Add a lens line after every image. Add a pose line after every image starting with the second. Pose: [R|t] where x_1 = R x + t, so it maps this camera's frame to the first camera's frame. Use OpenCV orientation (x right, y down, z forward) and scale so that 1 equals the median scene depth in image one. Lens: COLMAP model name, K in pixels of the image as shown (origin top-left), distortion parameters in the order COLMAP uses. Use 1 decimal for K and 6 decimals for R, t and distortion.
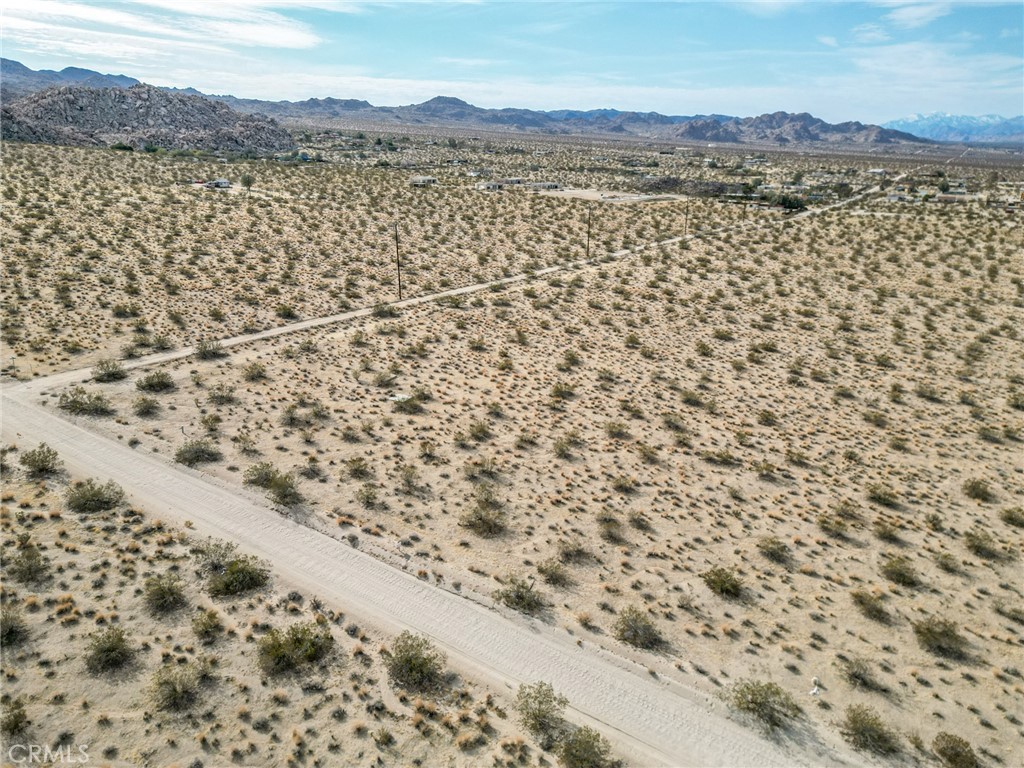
lens RADIAL K [[717.8, 0, 509.8], [0, 717.8, 383.6], [0, 0, 1]] dist [0.062989, -0.053838]
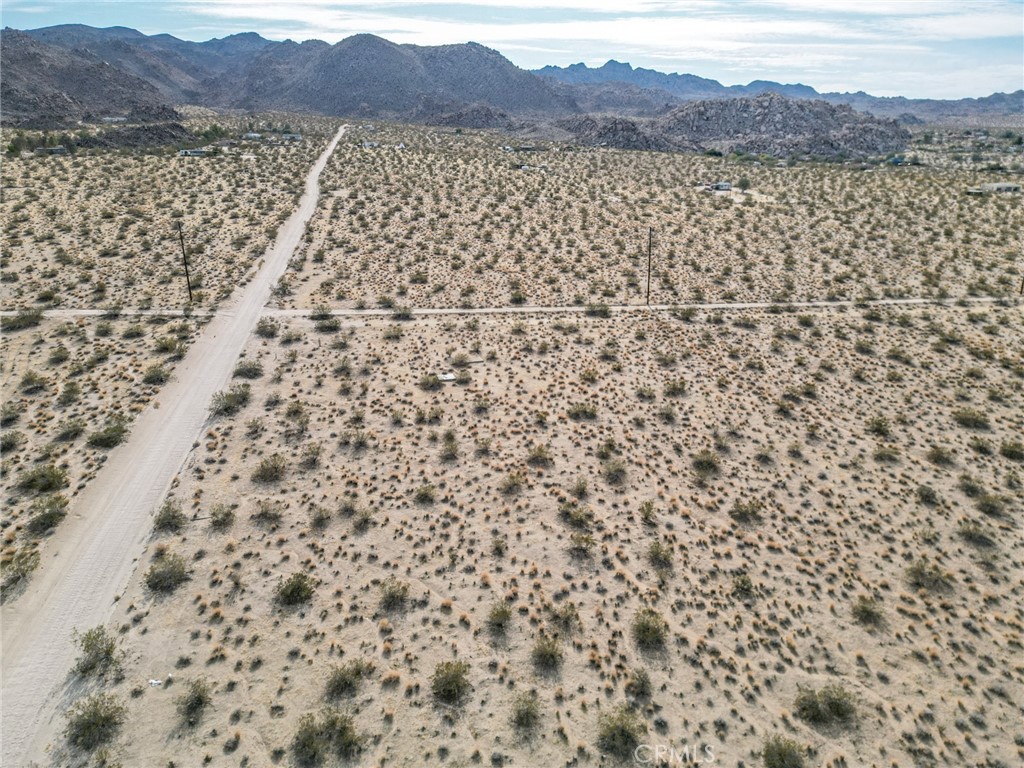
lens RADIAL K [[709.1, 0, 512.0], [0, 709.1, 384.0], [0, 0, 1]] dist [0.076046, -0.068652]
pose [[0.678002, 0.224262, -0.700015, 0.088469], [-0.225380, 0.969877, 0.092425, -0.012068], [0.699656, 0.095104, 0.708122, 0.038447]]
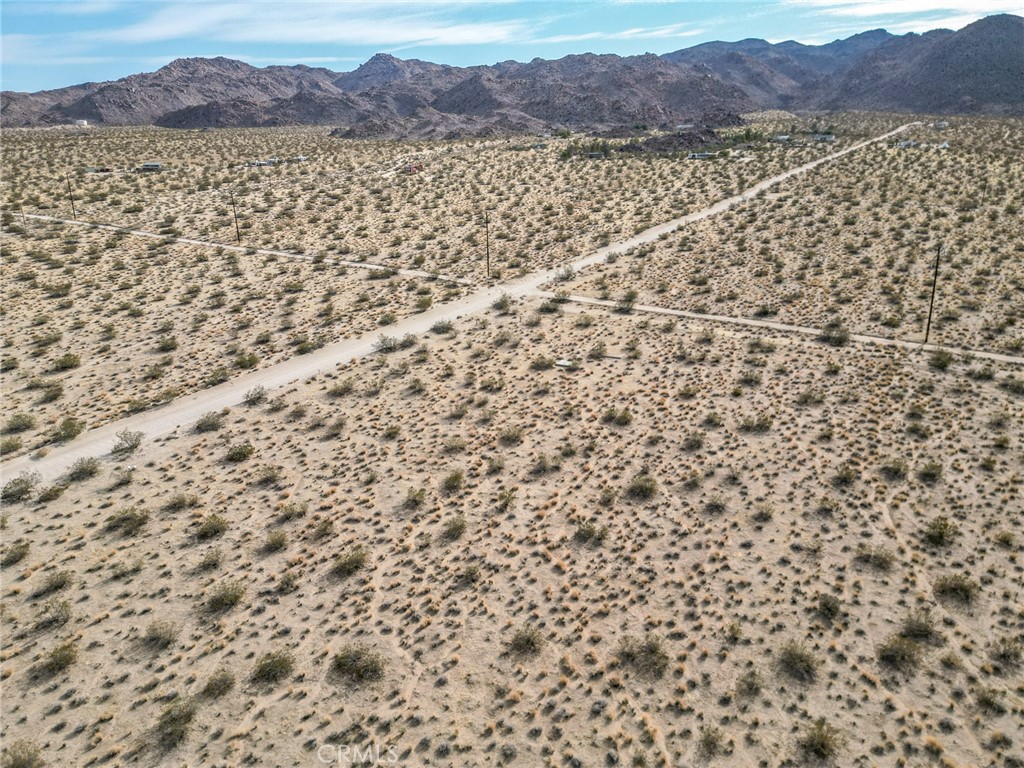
lens RADIAL K [[714.7, 0, 509.7], [0, 714.7, 377.7], [0, 0, 1]] dist [0.083537, -0.084330]
pose [[-0.019116, 0.292887, -0.955956, 0.127809], [-0.307409, 0.908093, 0.284370, -0.034404], [0.951385, 0.299306, 0.072677, 0.107667]]
